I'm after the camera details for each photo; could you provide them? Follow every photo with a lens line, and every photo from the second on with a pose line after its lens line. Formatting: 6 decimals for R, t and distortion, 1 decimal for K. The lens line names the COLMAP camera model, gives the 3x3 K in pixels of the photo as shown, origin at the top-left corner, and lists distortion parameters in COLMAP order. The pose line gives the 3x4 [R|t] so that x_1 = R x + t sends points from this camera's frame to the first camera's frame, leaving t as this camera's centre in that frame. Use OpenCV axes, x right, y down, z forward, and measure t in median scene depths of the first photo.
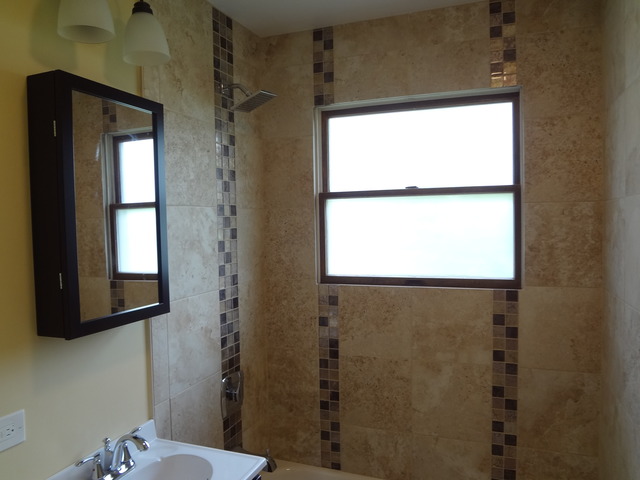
lens RADIAL K [[477.9, 0, 320.0], [0, 477.9, 240.0], [0, 0, 1]] dist [-0.050403, 0.007397]
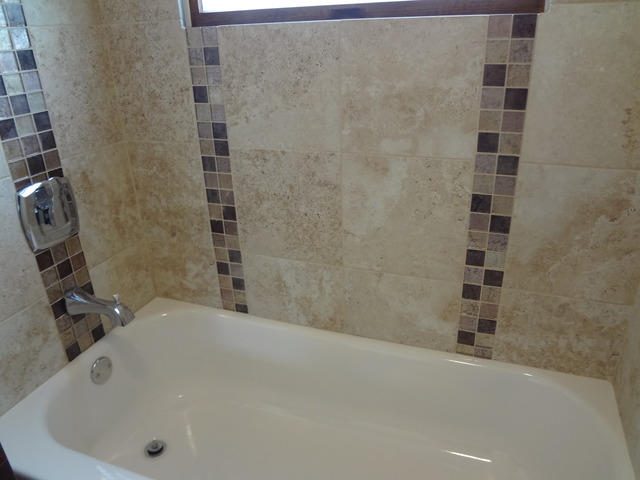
lens RADIAL K [[477.9, 0, 320.0], [0, 477.9, 240.0], [0, 0, 1]] dist [-0.050403, 0.007397]
pose [[0.999790, -0.020414, -0.001802, 0.165781], [0.019588, 0.926059, 0.376870, 0.127504], [-0.006025, -0.376826, 0.926264, 0.408113]]
